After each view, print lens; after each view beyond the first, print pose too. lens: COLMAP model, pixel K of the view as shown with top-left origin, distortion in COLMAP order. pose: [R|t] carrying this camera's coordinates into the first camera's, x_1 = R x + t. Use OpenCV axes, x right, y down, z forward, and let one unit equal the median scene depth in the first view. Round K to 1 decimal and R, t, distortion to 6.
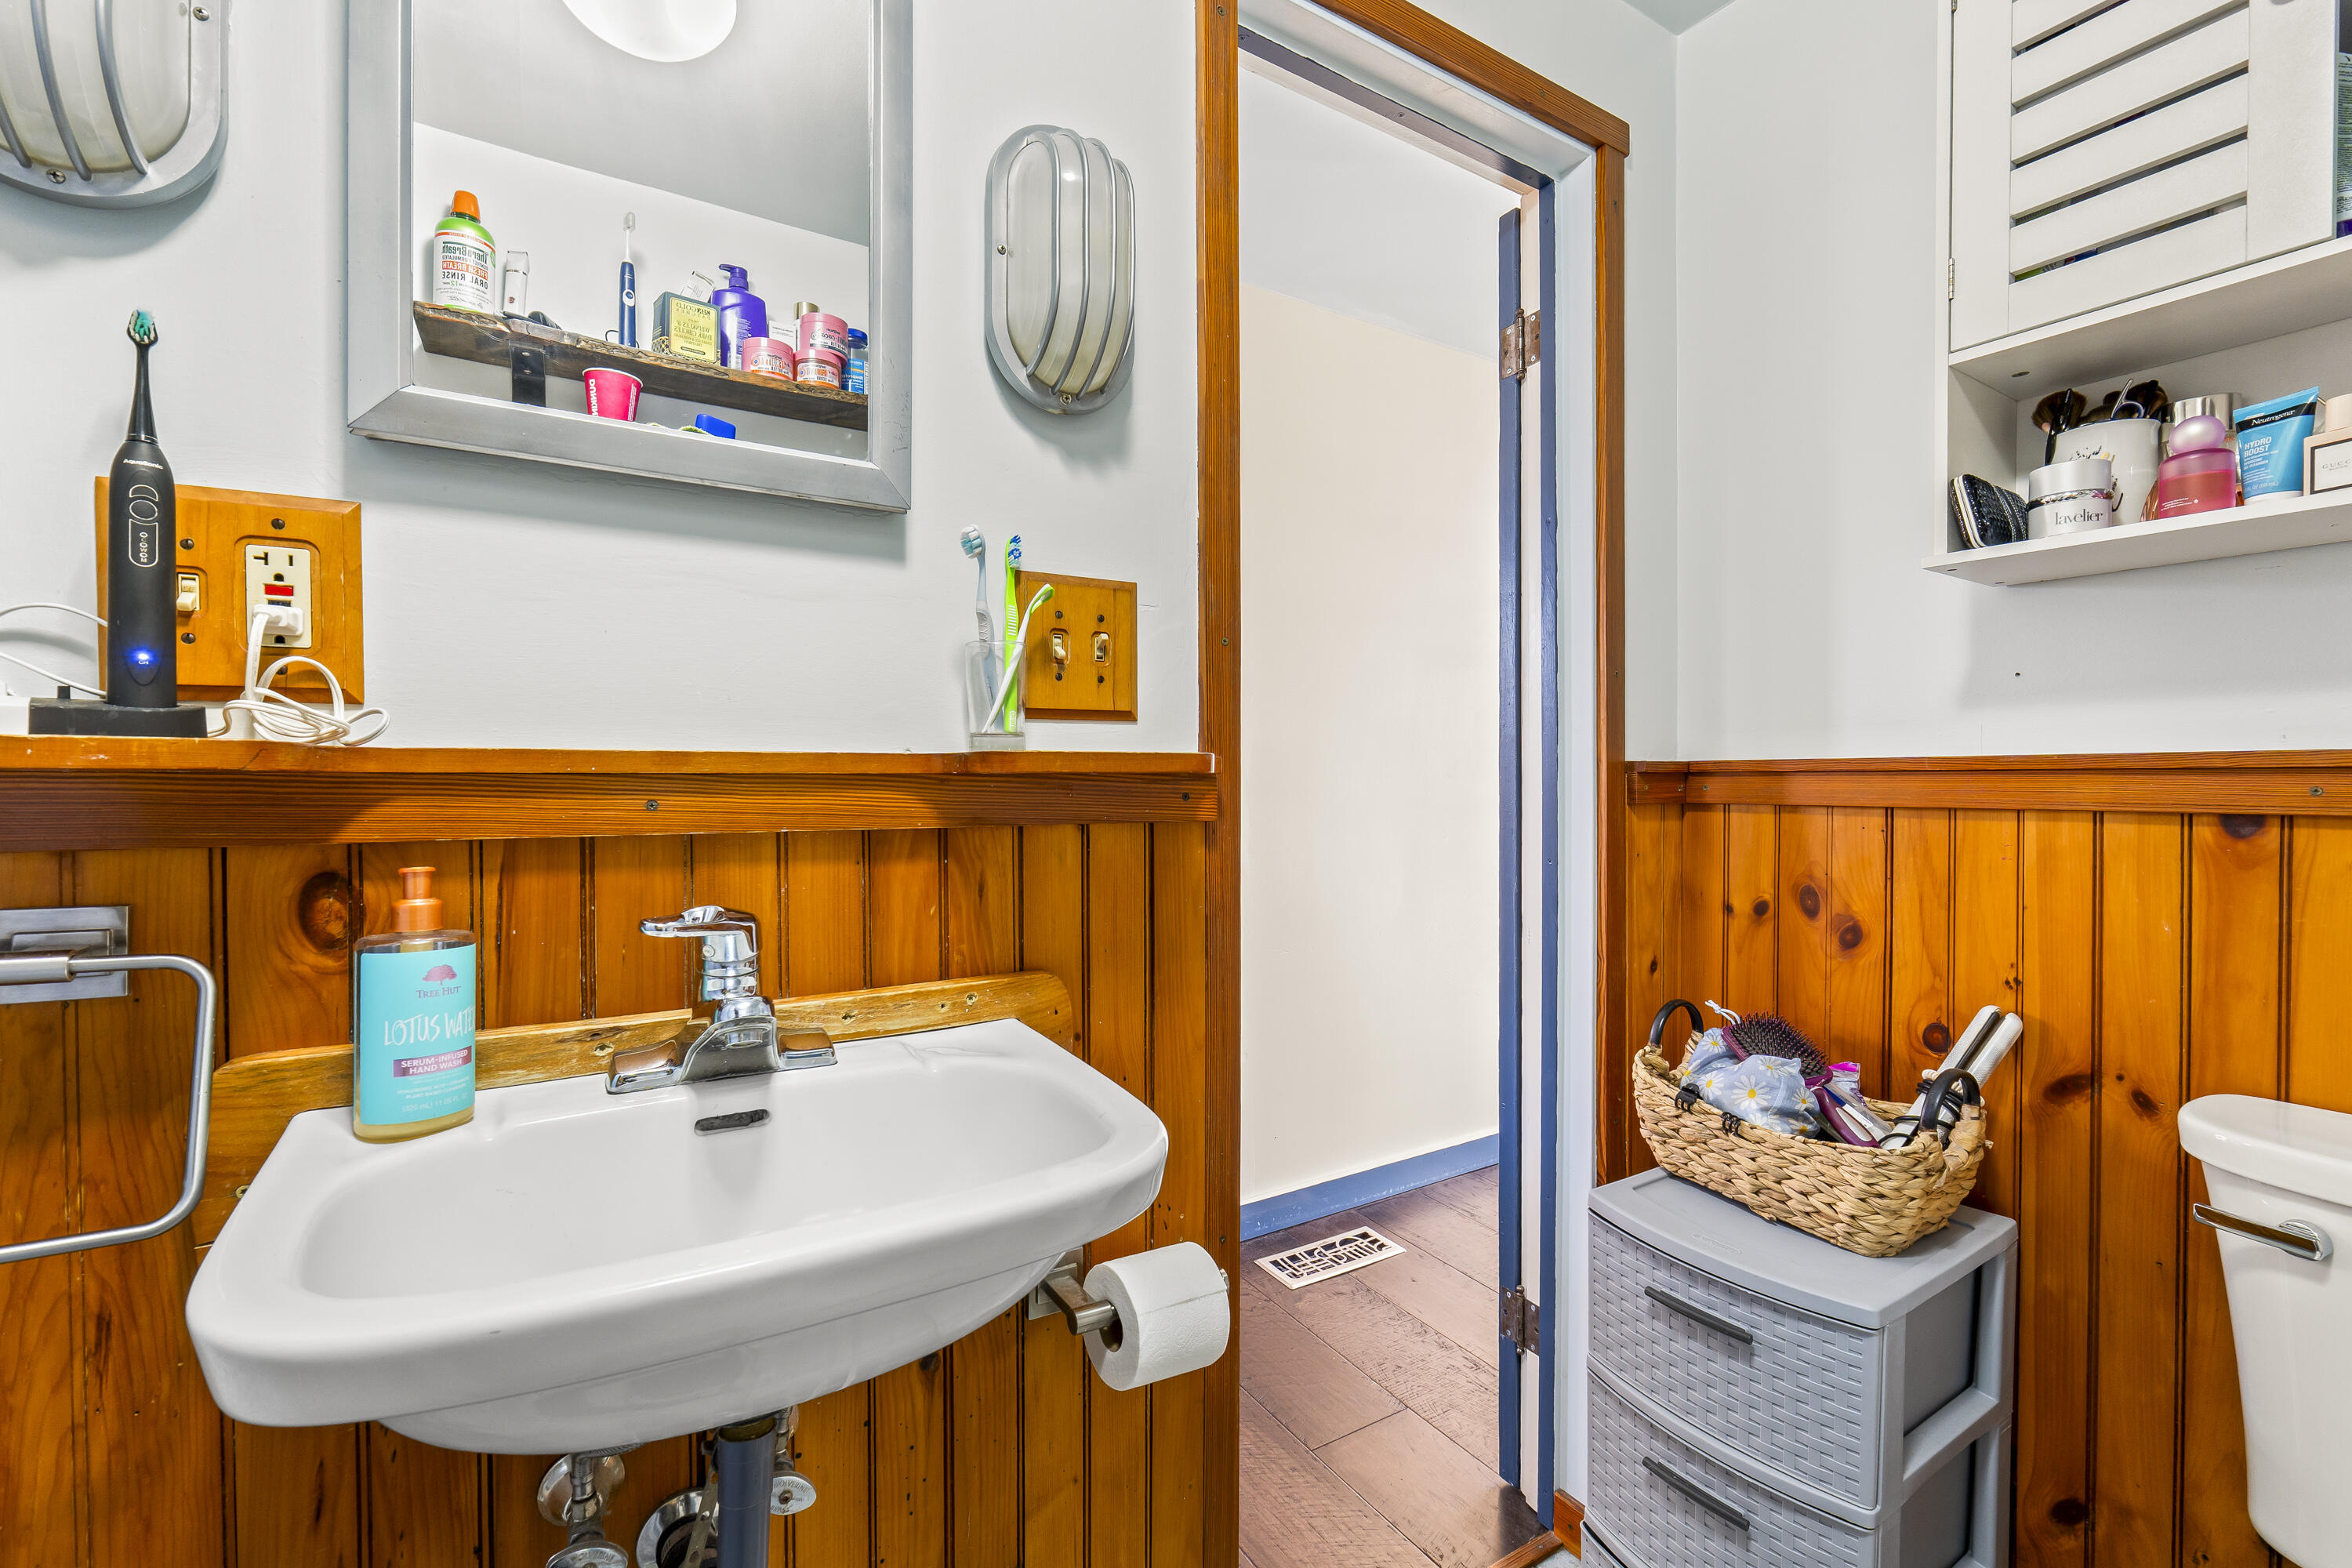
lens RADIAL K [[987.2, 0, 1174.4], [0, 987.2, 778.1], [0, 0, 1]] dist [-0.009985, -0.000182]
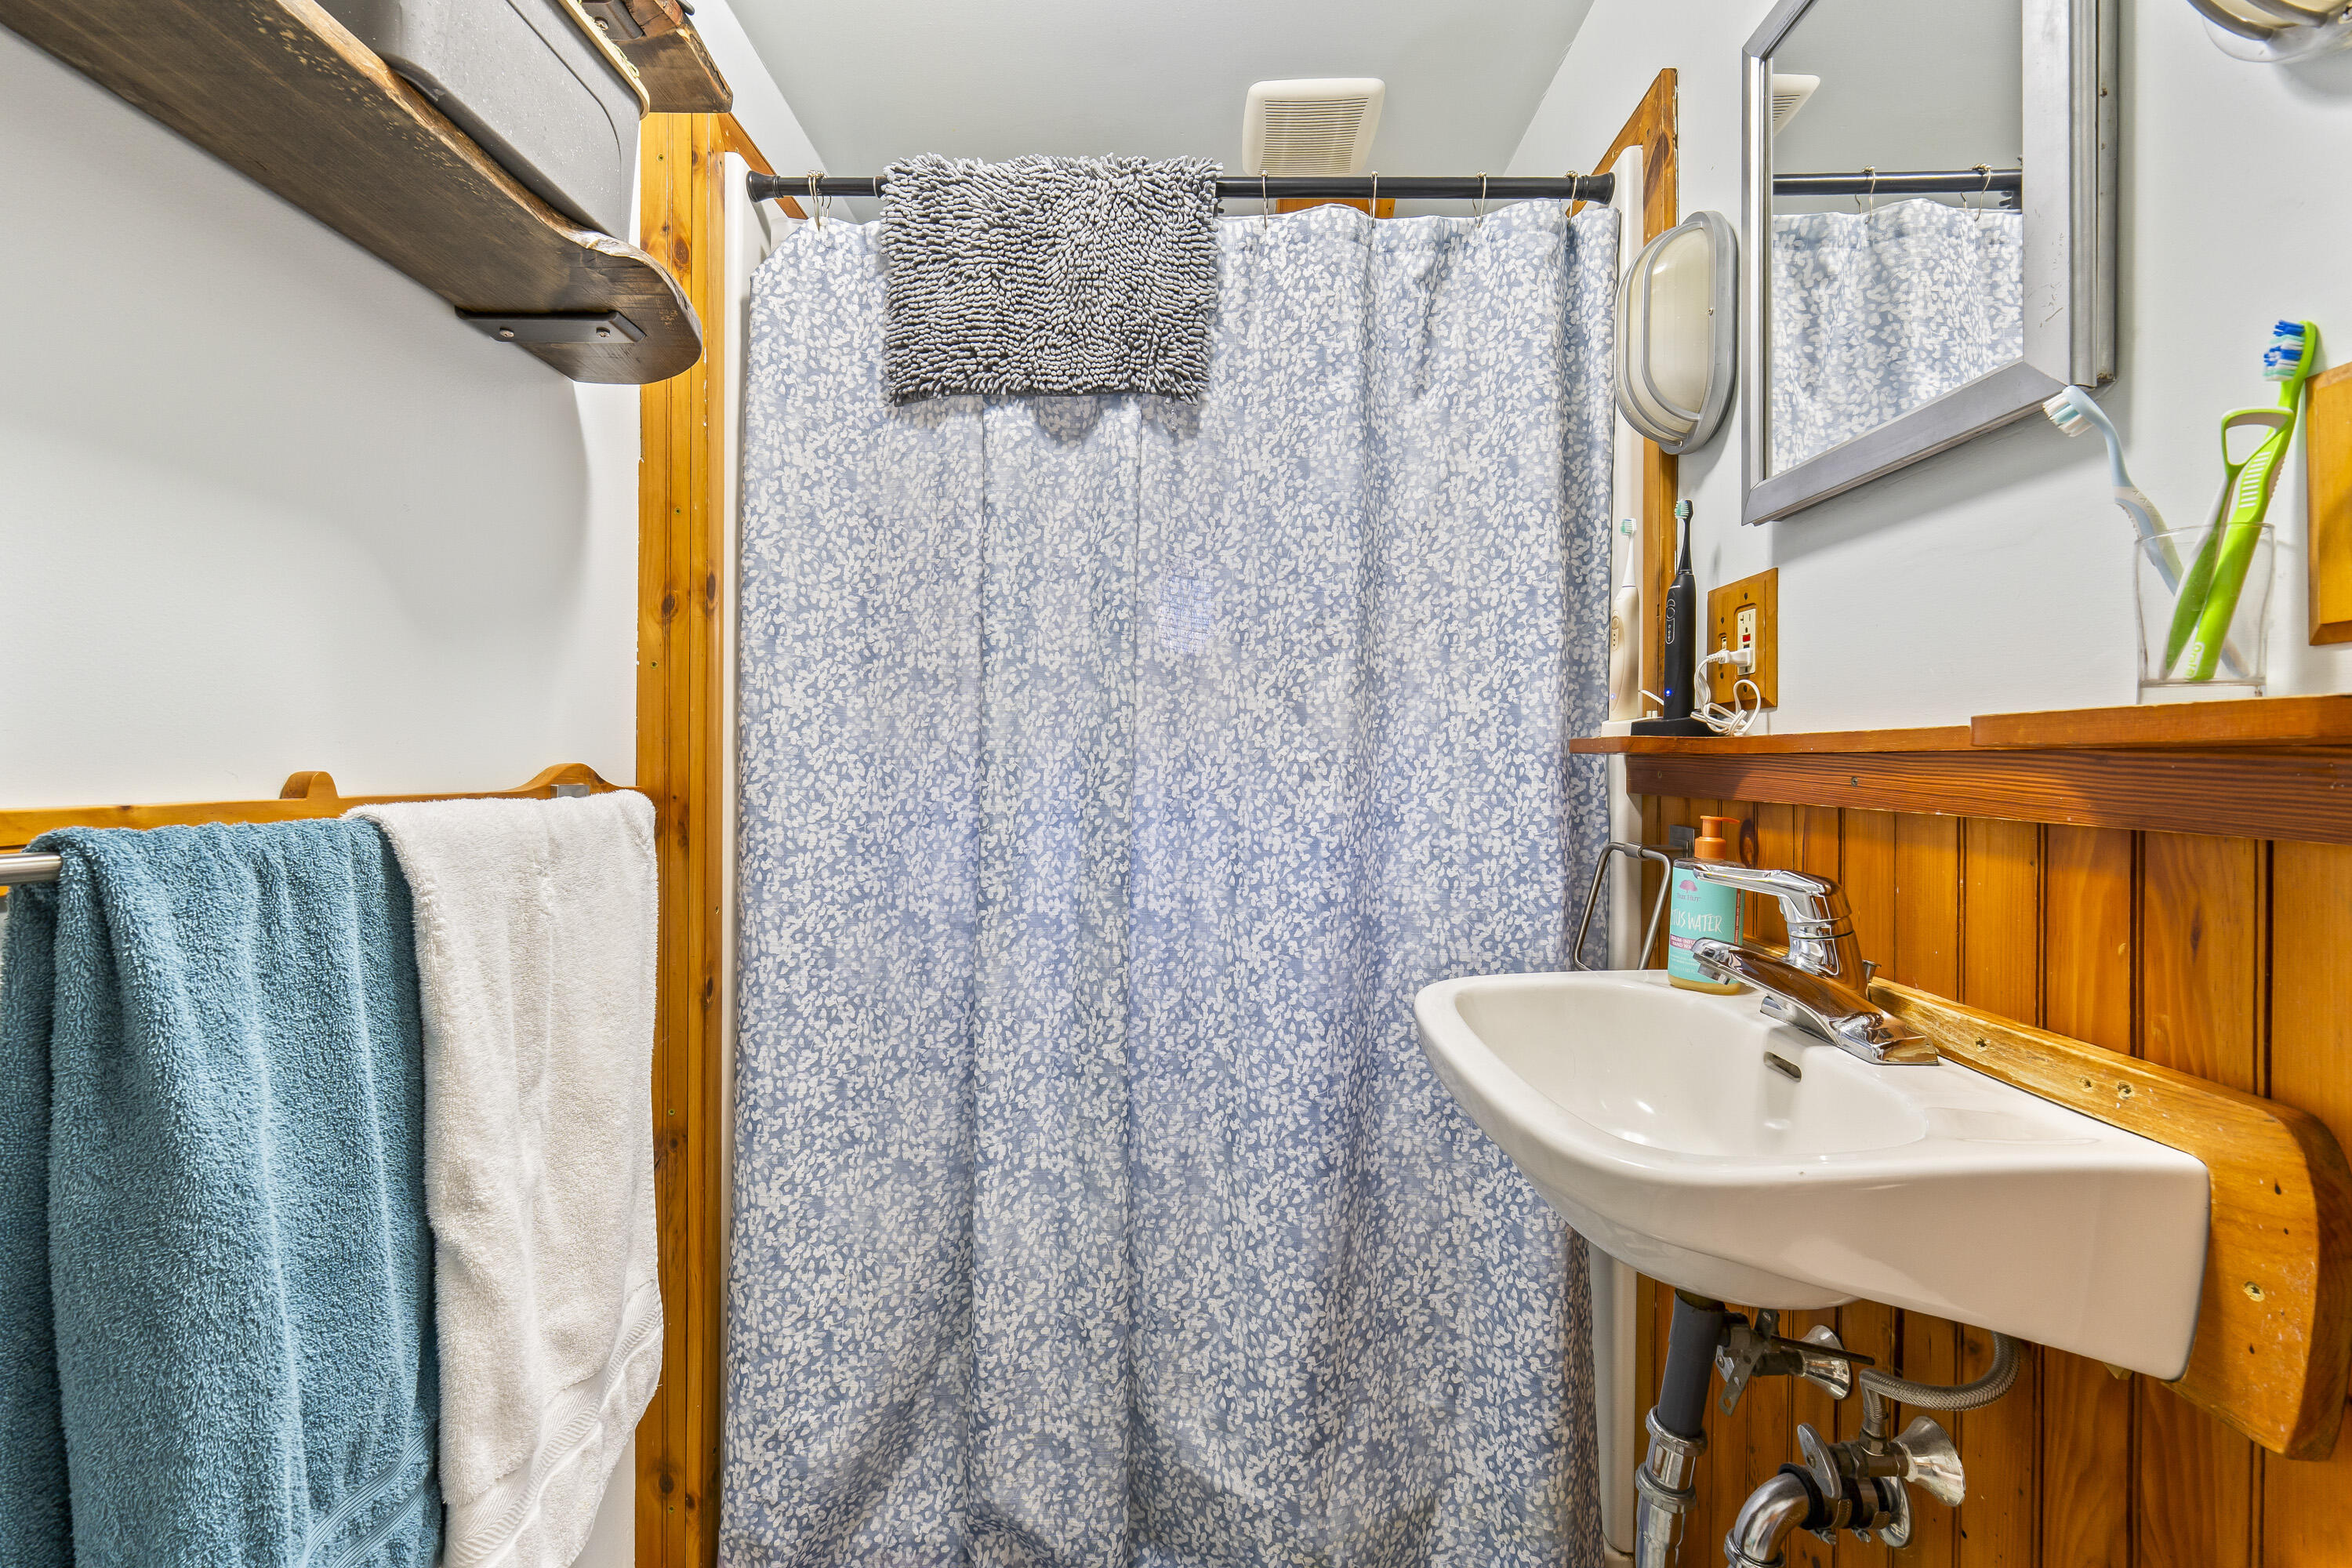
lens RADIAL K [[987.2, 0, 1172.9], [0, 987.2, 772.6], [0, 0, 1]] dist [-0.009985, -0.000182]
pose [[-0.541666, 0.002953, -0.840589, 0.700107], [-0.011982, 0.999865, 0.011234, 0.012885], [0.840508, 0.016157, -0.541557, 0.841601]]
